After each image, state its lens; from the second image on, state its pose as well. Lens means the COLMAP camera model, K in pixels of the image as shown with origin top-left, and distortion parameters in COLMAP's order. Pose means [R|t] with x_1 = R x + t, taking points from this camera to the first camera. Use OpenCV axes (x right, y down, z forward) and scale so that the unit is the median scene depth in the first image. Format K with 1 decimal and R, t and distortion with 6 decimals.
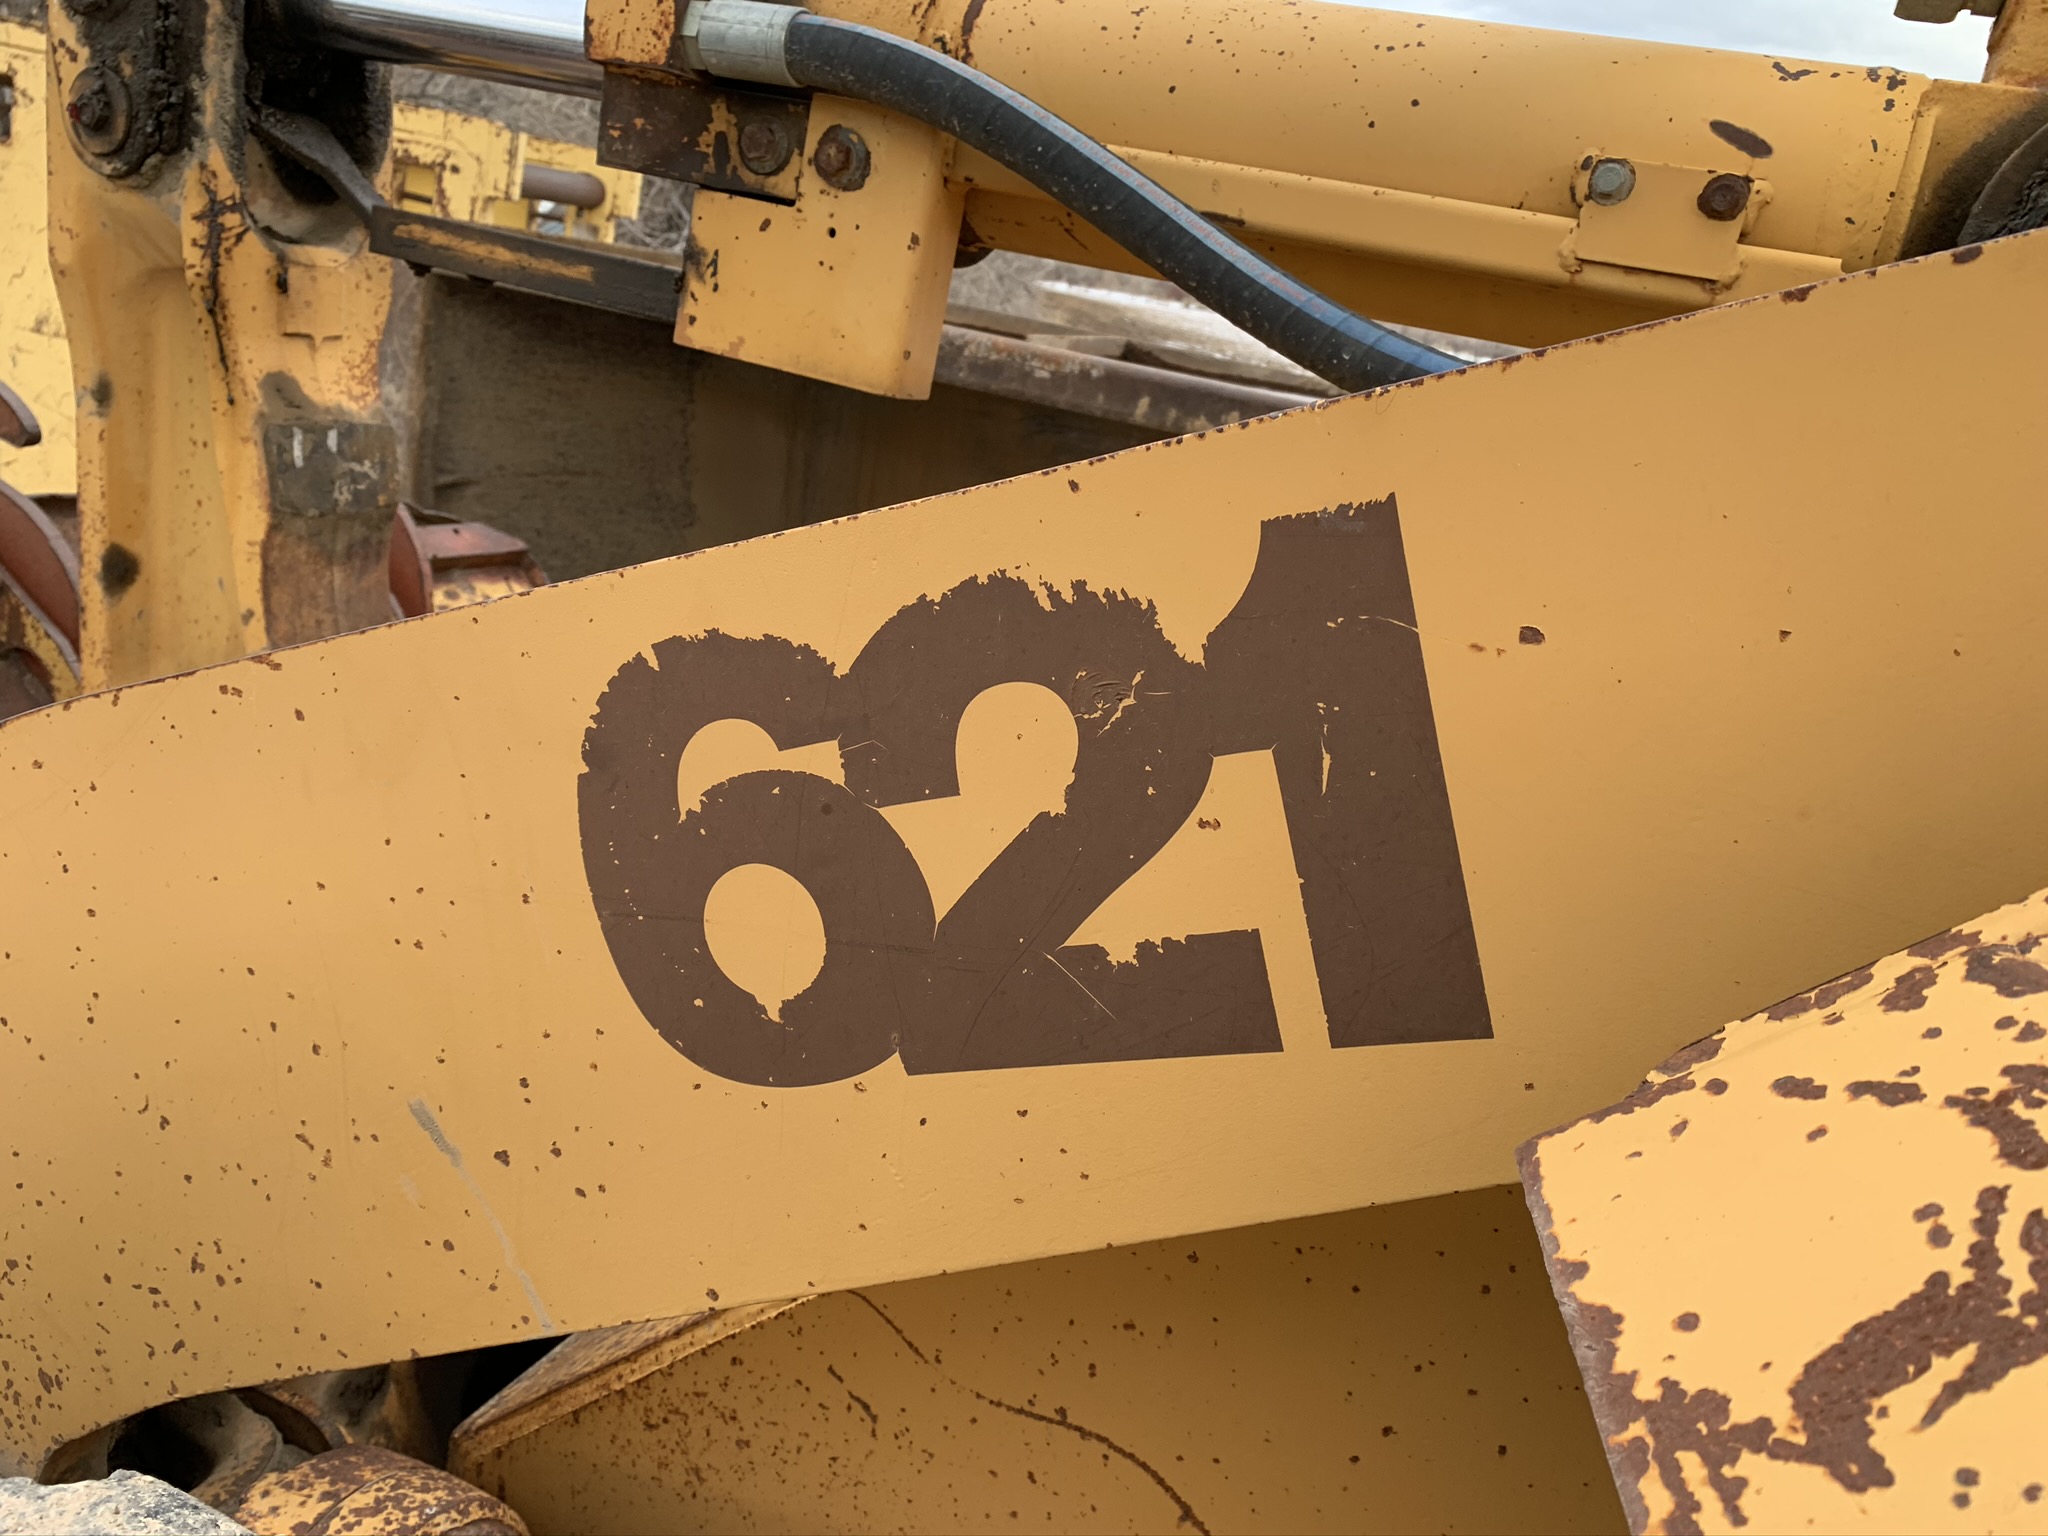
lens RADIAL K [[1548.2, 0, 1021.2], [0, 1548.2, 751.9], [0, 0, 1]] dist [0.053289, -0.072379]
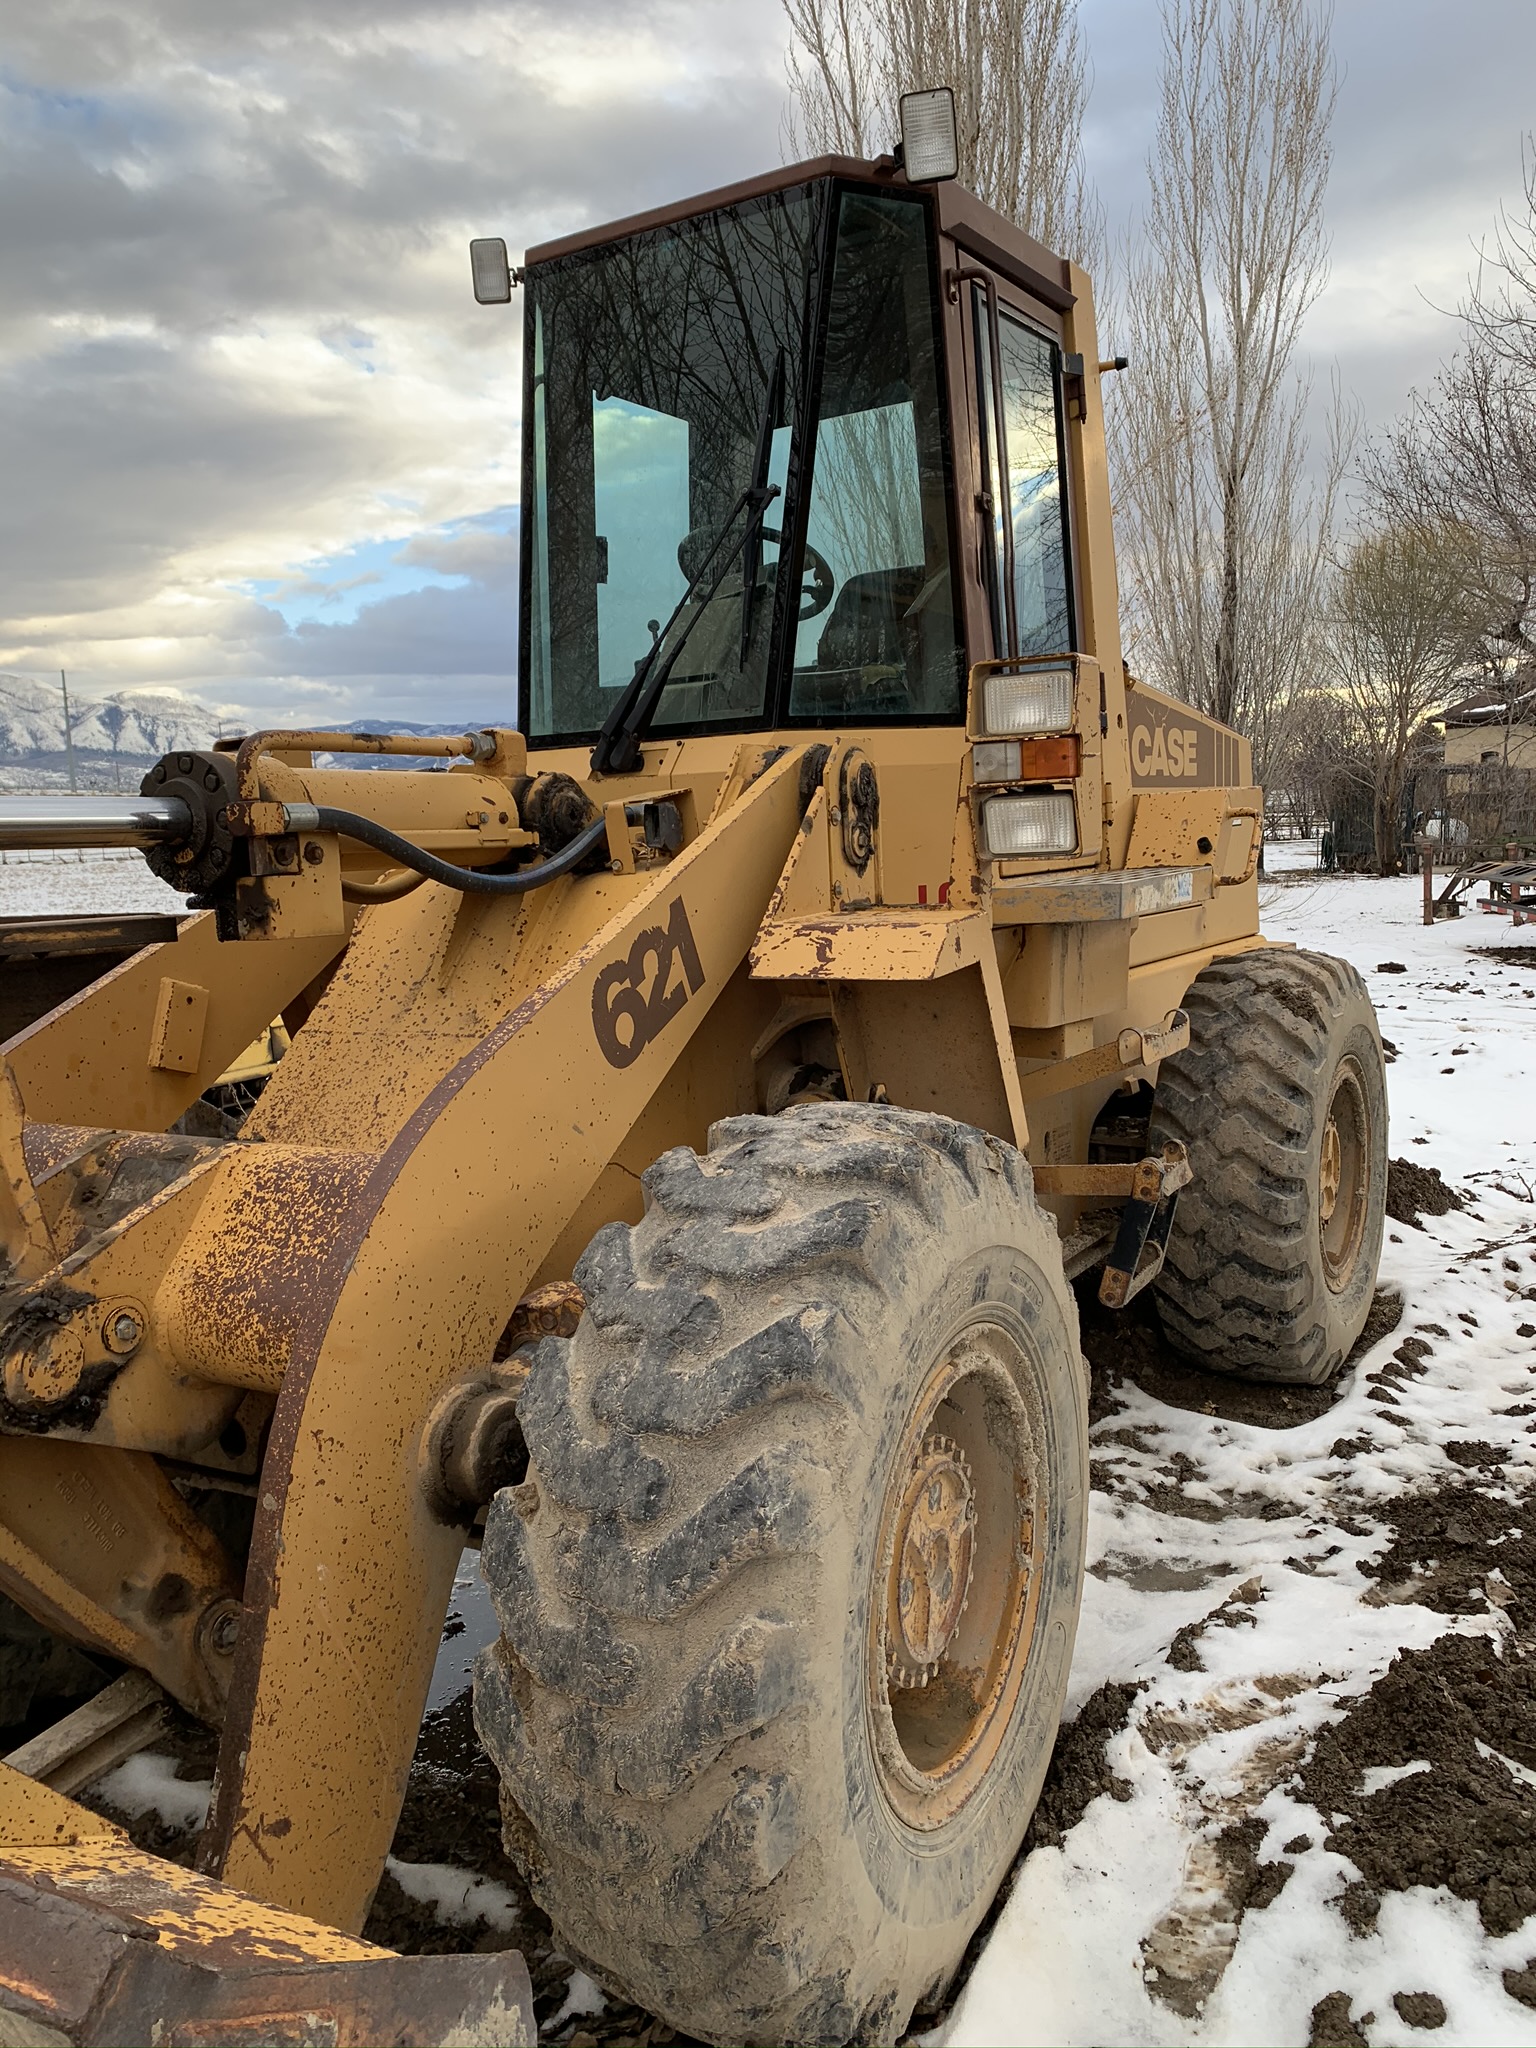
lens RADIAL K [[1586.4, 0, 755.8], [0, 1586.4, 1021.7], [0, 0, 1]] dist [0.001874, 0.012702]
pose [[0.095031, -0.296426, 0.950316, -3.391029], [0.337496, 0.907692, 0.249382, -0.689865], [-0.936518, 0.297029, 0.186301, -0.125854]]
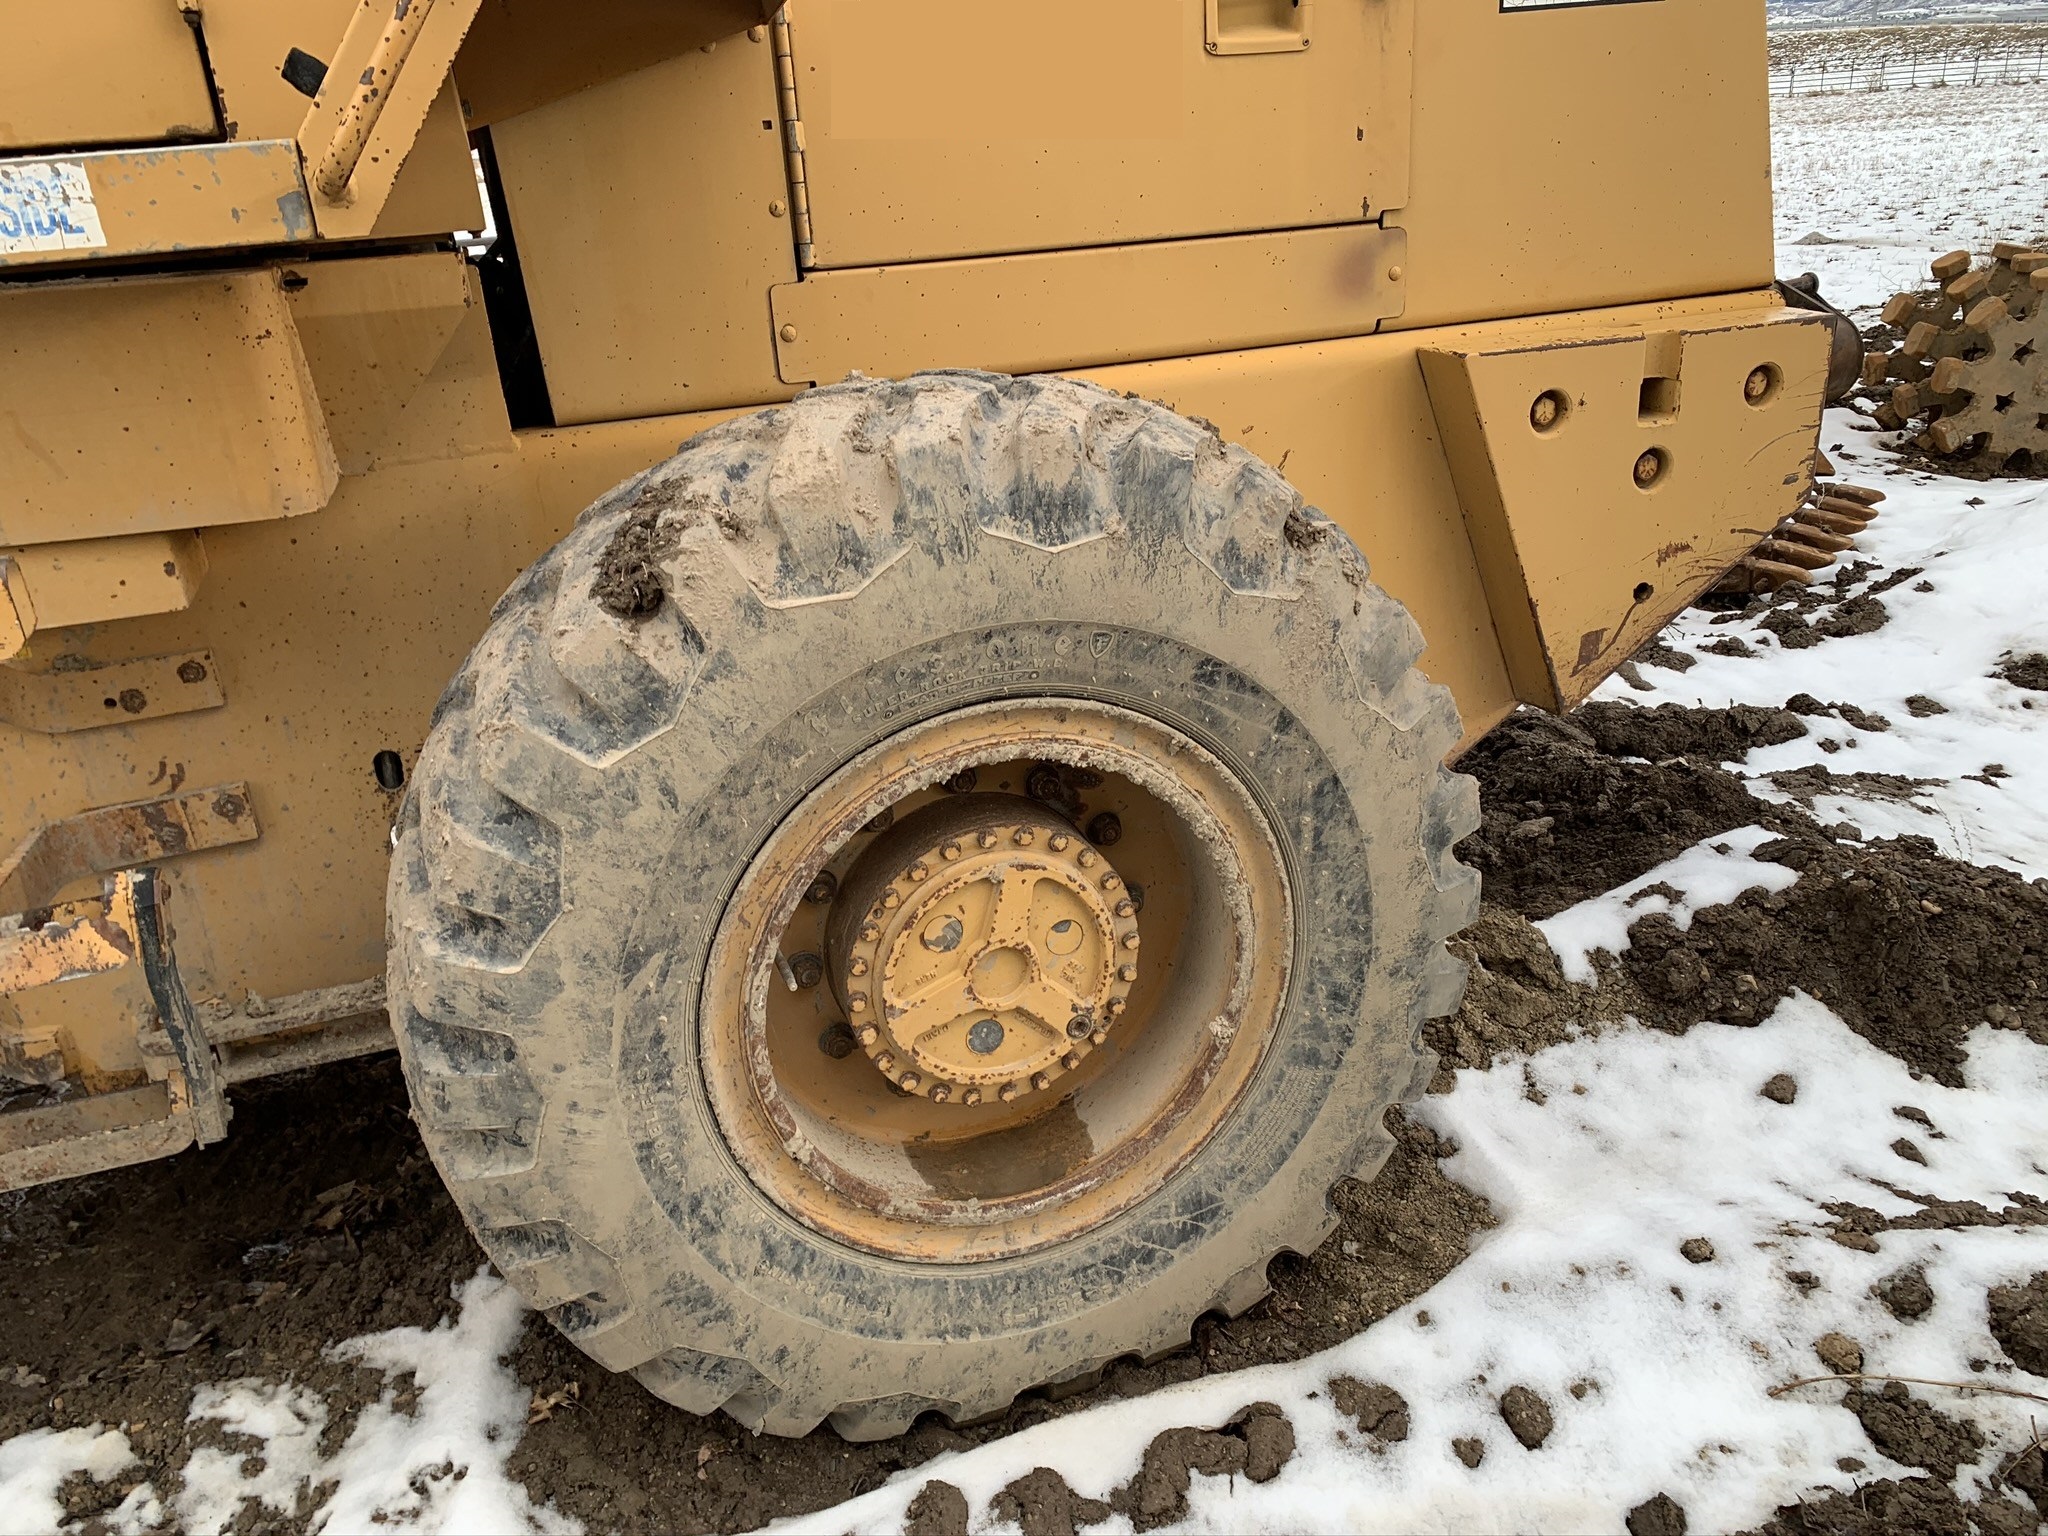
lens RADIAL K [[1561.5, 0, 1011.4], [0, 1561.5, 769.5], [0, 0, 1]] dist [0.066030, -0.082375]
pose [[0.675378, -0.464778, 0.572577, 1.420438], [0.382217, 0.884595, 0.267212, 1.271417], [-0.630693, 0.038380, 0.775083, -2.797136]]
